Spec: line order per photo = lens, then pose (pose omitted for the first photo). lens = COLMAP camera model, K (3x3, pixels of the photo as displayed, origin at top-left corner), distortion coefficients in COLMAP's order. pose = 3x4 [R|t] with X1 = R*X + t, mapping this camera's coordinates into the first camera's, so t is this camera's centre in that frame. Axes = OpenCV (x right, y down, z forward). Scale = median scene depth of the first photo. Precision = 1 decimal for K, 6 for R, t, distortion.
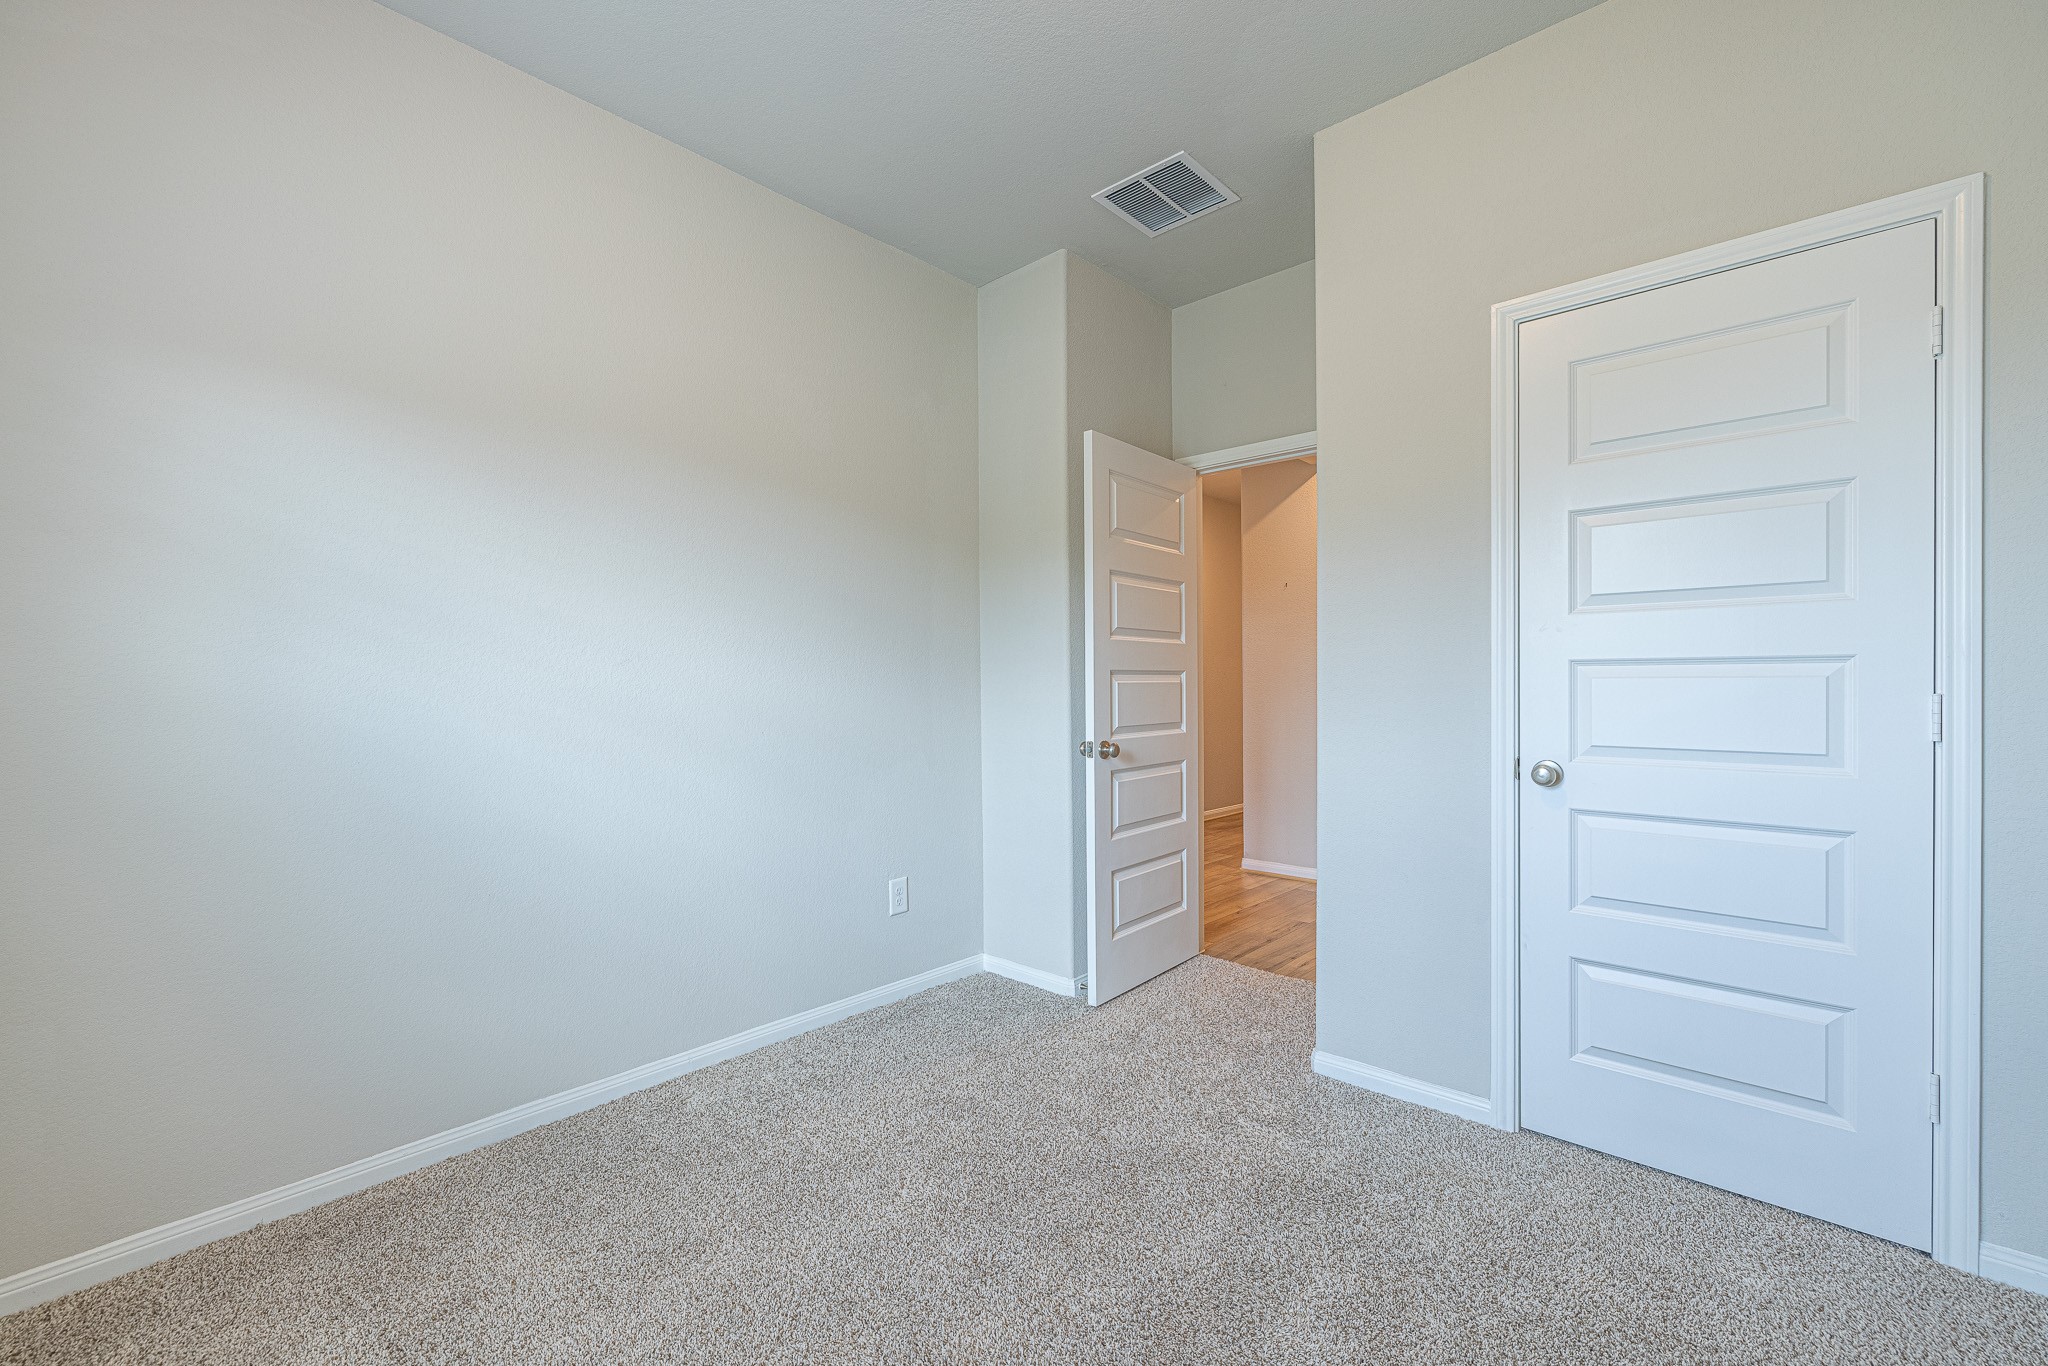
lens RADIAL K [[877.2, 0, 1011.6], [0, 877.2, 682.3], [0, 0, 1]] dist [-0.003324, -0.000265]
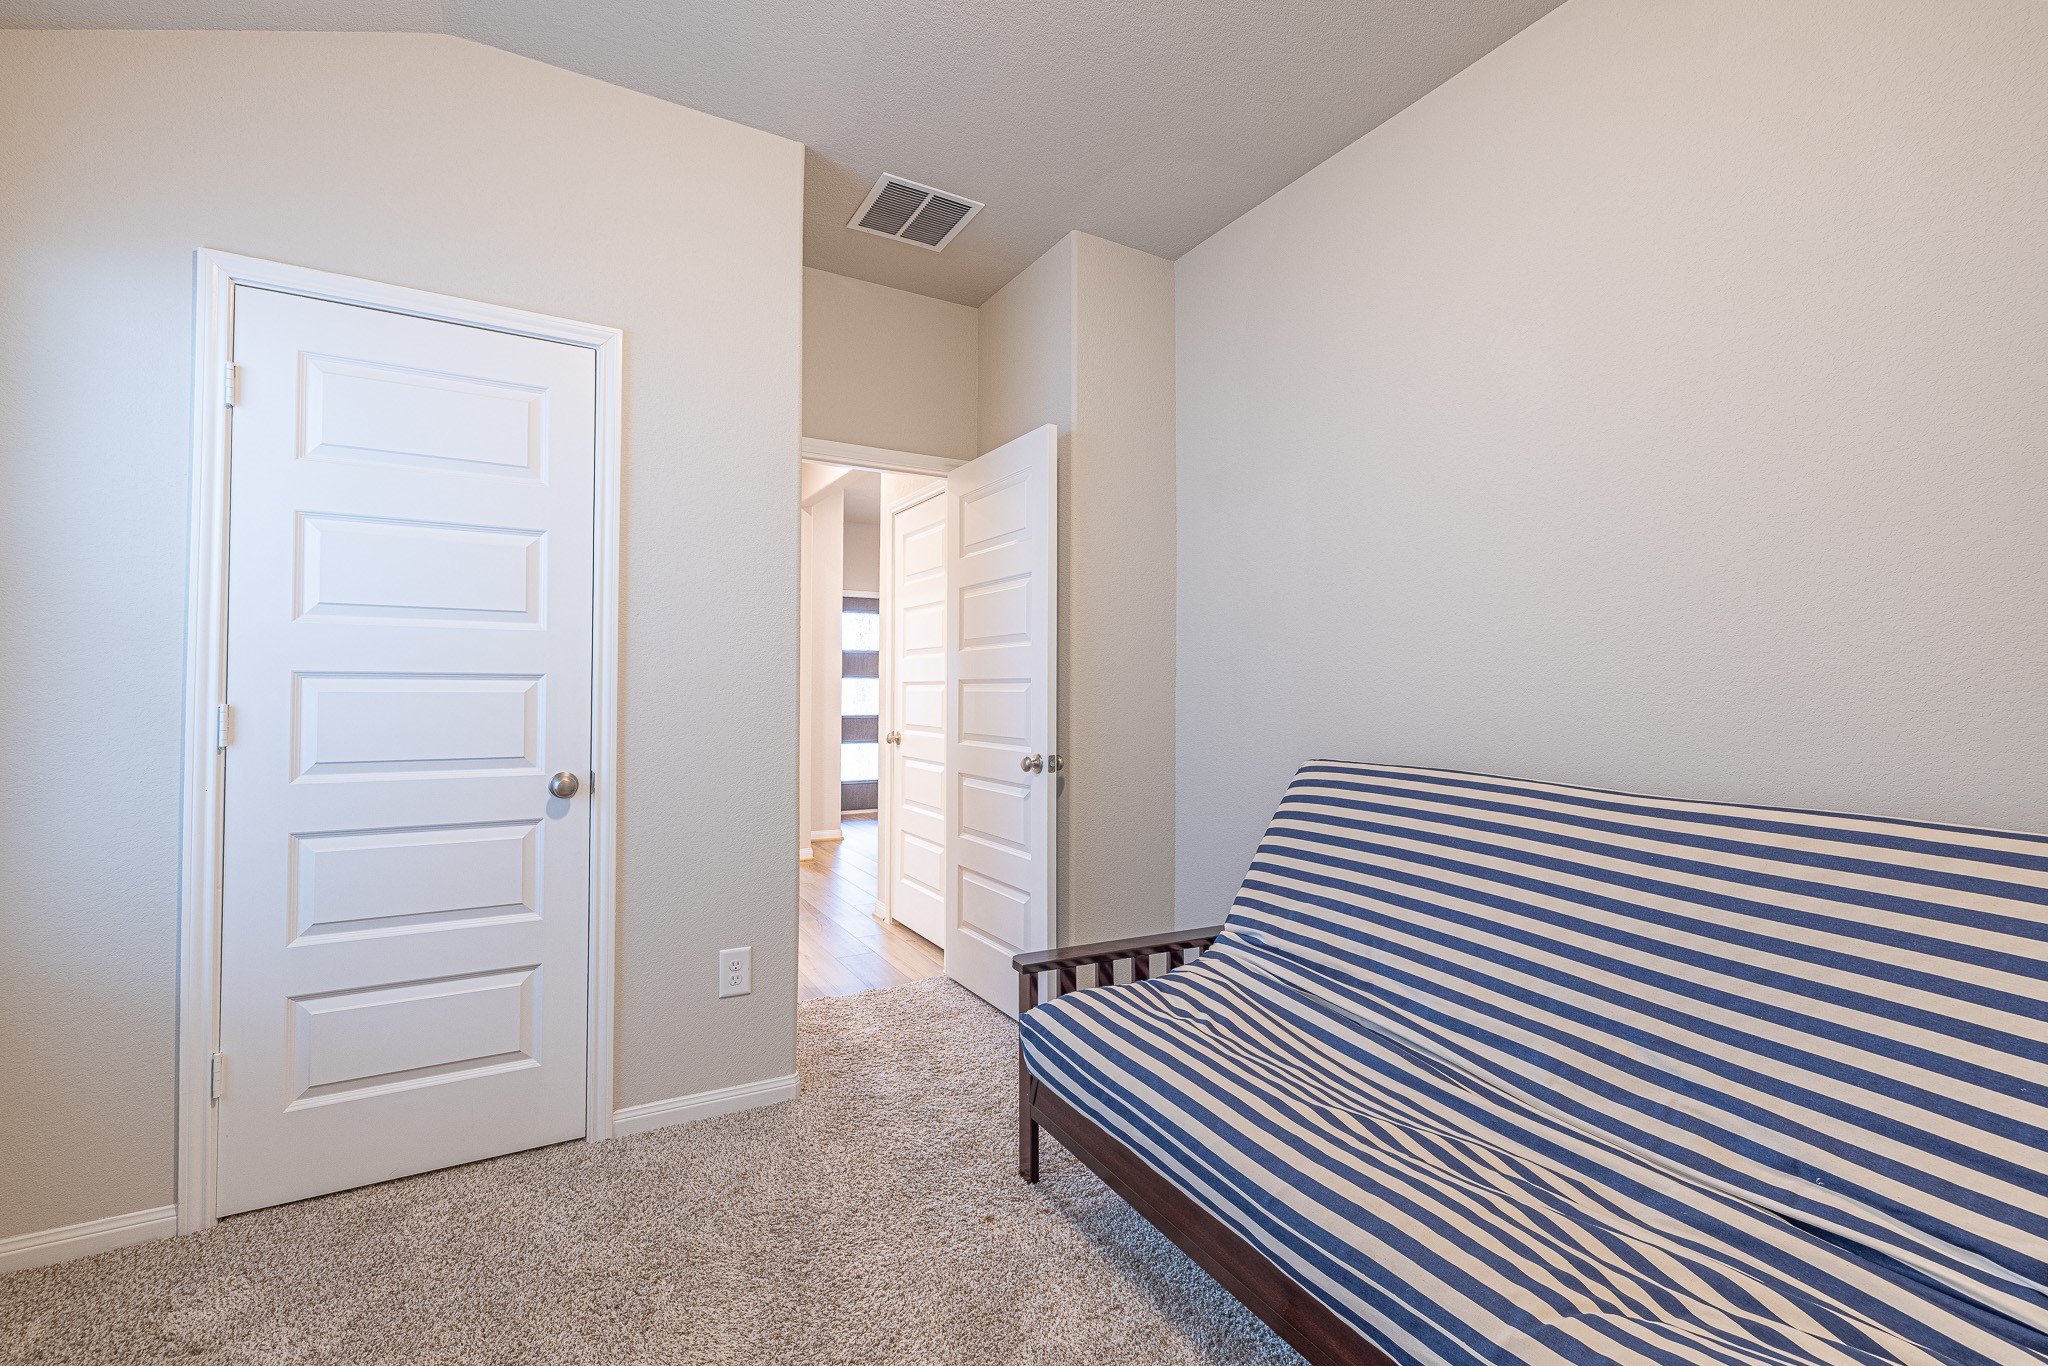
lens RADIAL K [[857.3, 0, 1012.2], [0, 857.3, 681.3], [0, 0, 1]] dist [-0.001735, 0.000166]
pose [[0.299192, 0.012241, 0.954114, -0.004952], [0.001064, 0.999913, -0.013162, 0.335818], [-0.954192, 0.004954, 0.299153, -0.005382]]
